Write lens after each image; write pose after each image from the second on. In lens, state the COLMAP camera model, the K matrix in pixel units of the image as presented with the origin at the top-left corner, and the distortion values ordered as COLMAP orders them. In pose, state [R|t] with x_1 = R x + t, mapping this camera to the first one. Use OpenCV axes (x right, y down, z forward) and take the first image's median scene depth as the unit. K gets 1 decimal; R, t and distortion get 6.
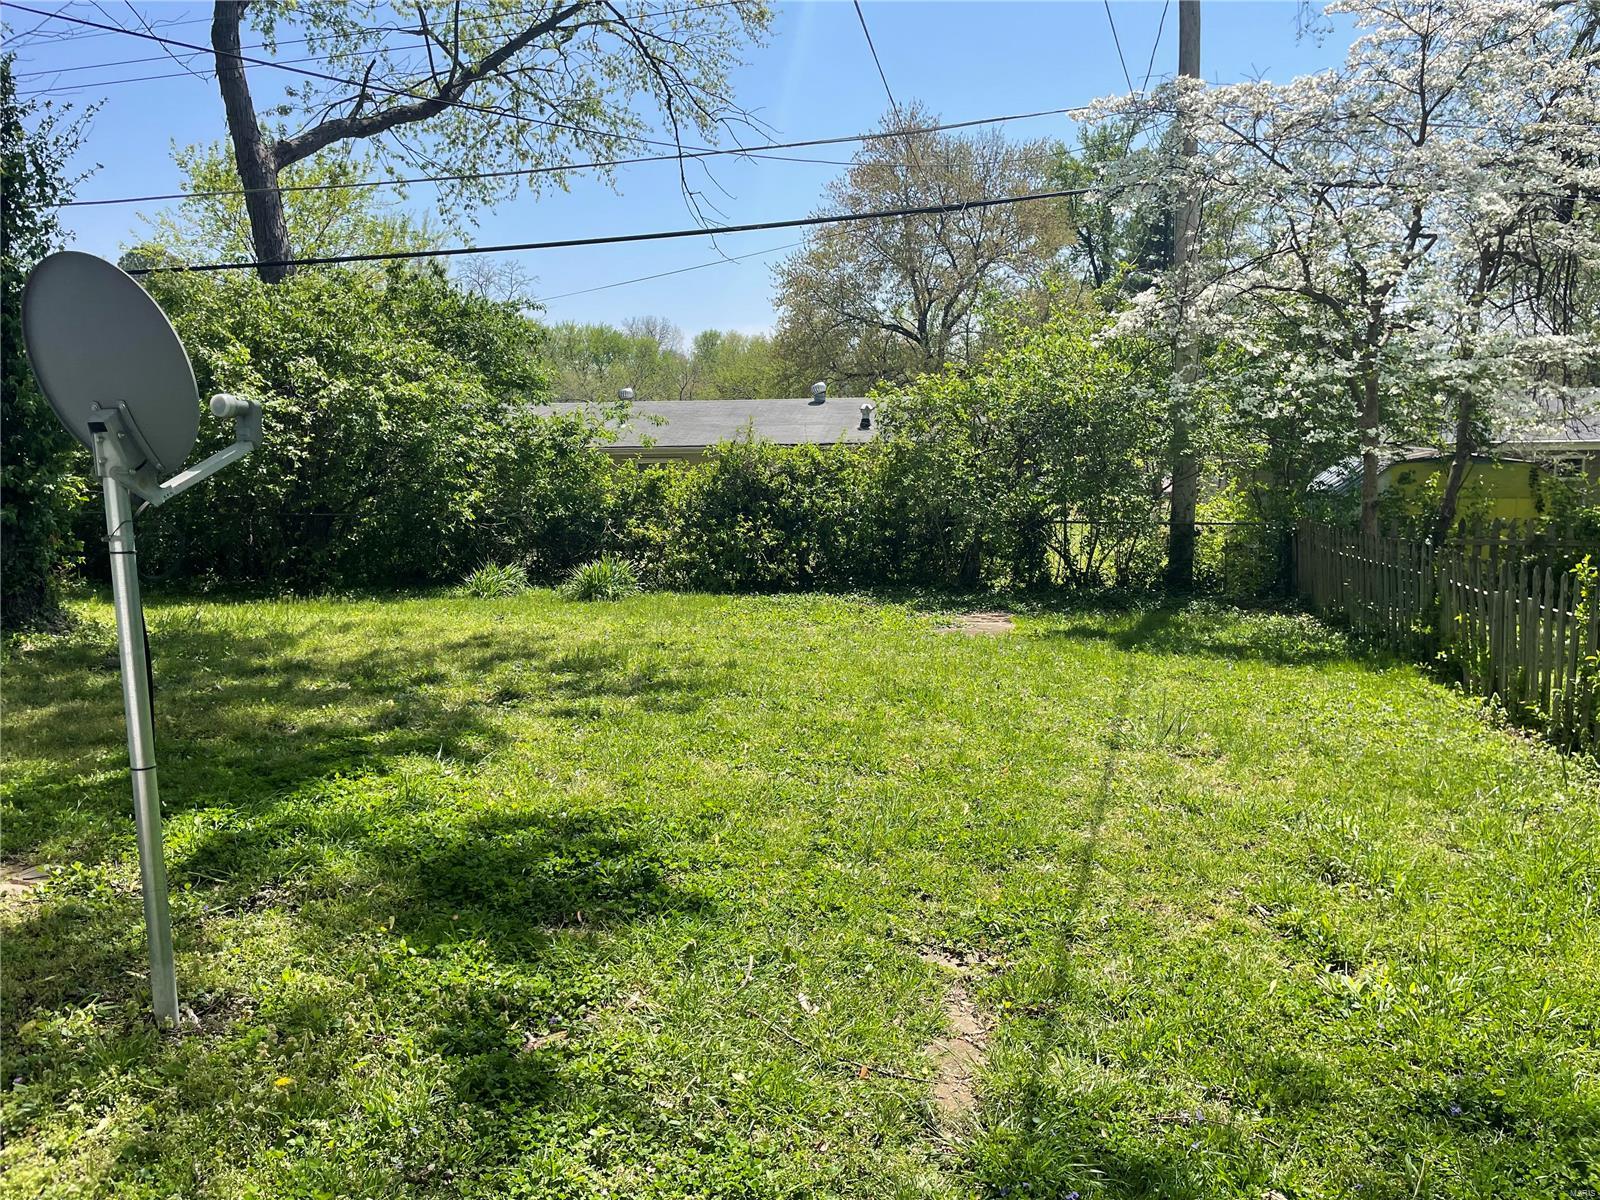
lens RADIAL K [[1192.3, 0, 809.7], [0, 1192.3, 583.3], [0, 0, 1]] dist [0.089487, -0.107698]
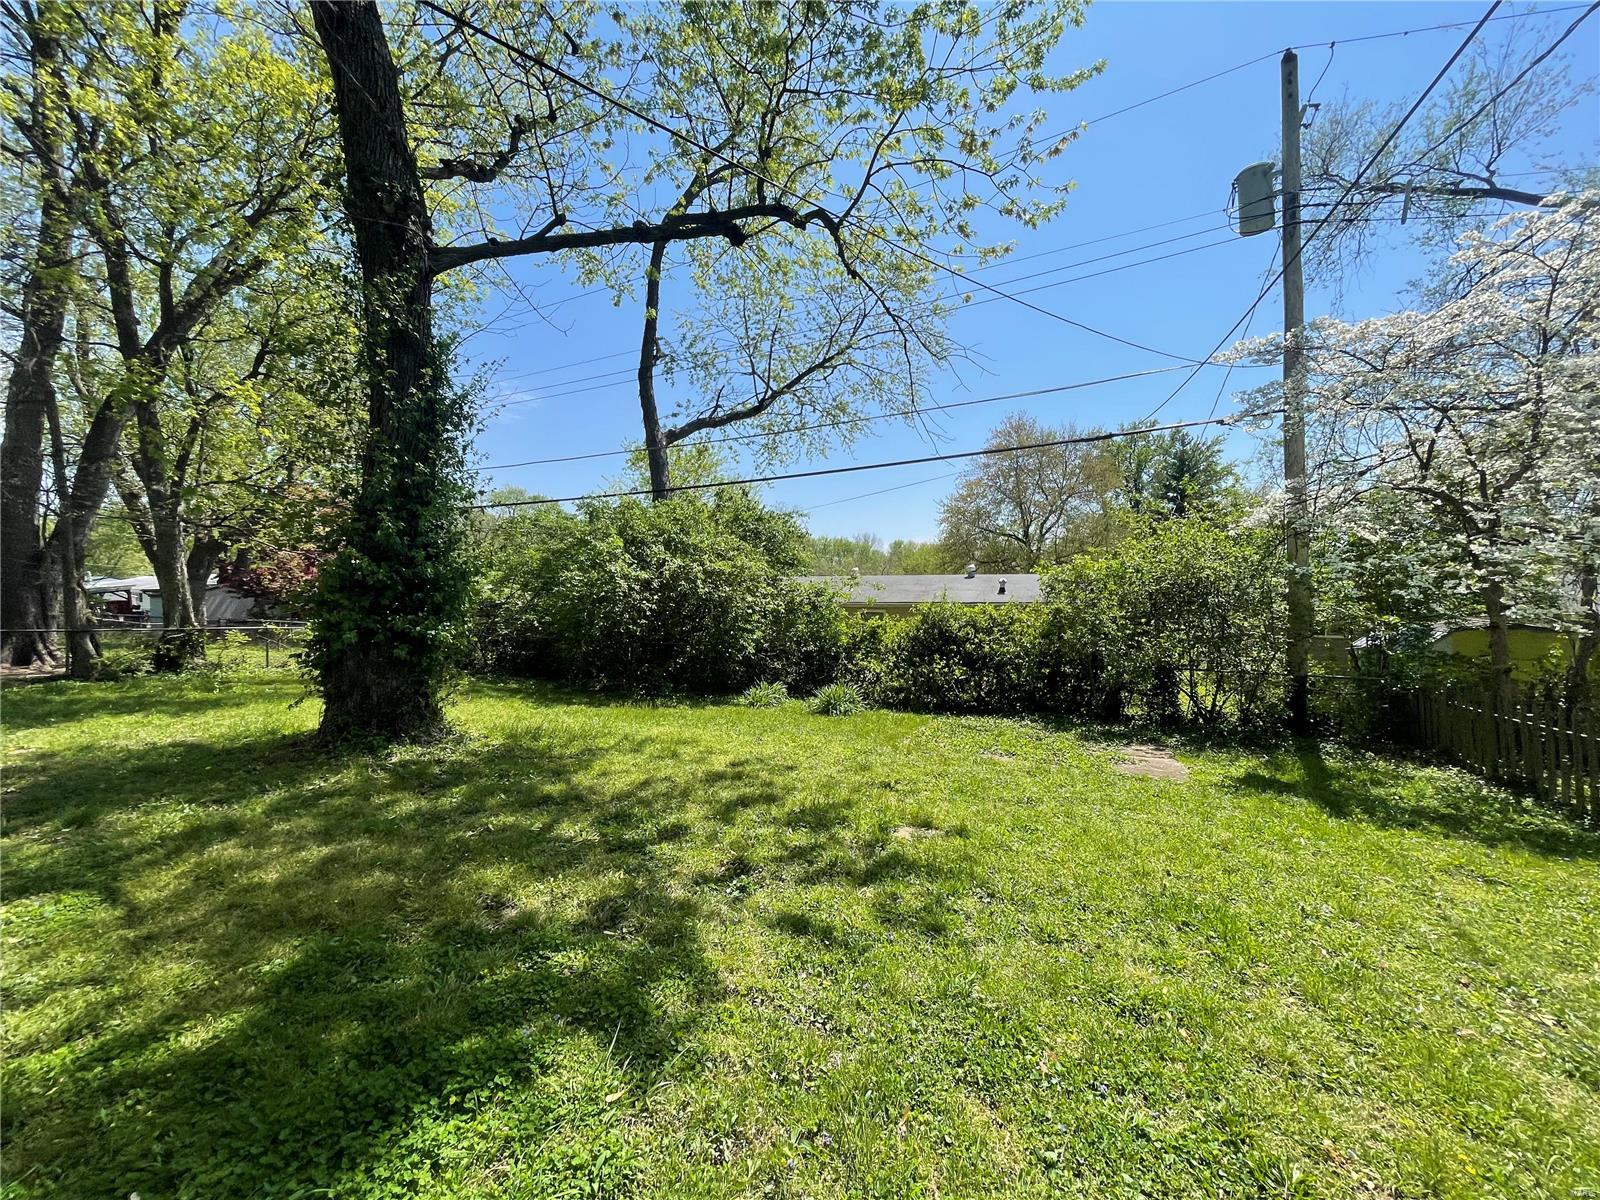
lens RADIAL K [[635.6, 0, 800.0], [0, 635.6, 600.0], [0, 0, 1]] dist [-0.001196, 0.000022]
pose [[0.973024, 0.018904, -0.229926, -0.048705], [-0.045039, 0.993025, -0.108959, -0.036544], [0.226263, 0.116376, 0.967089, 0.264950]]
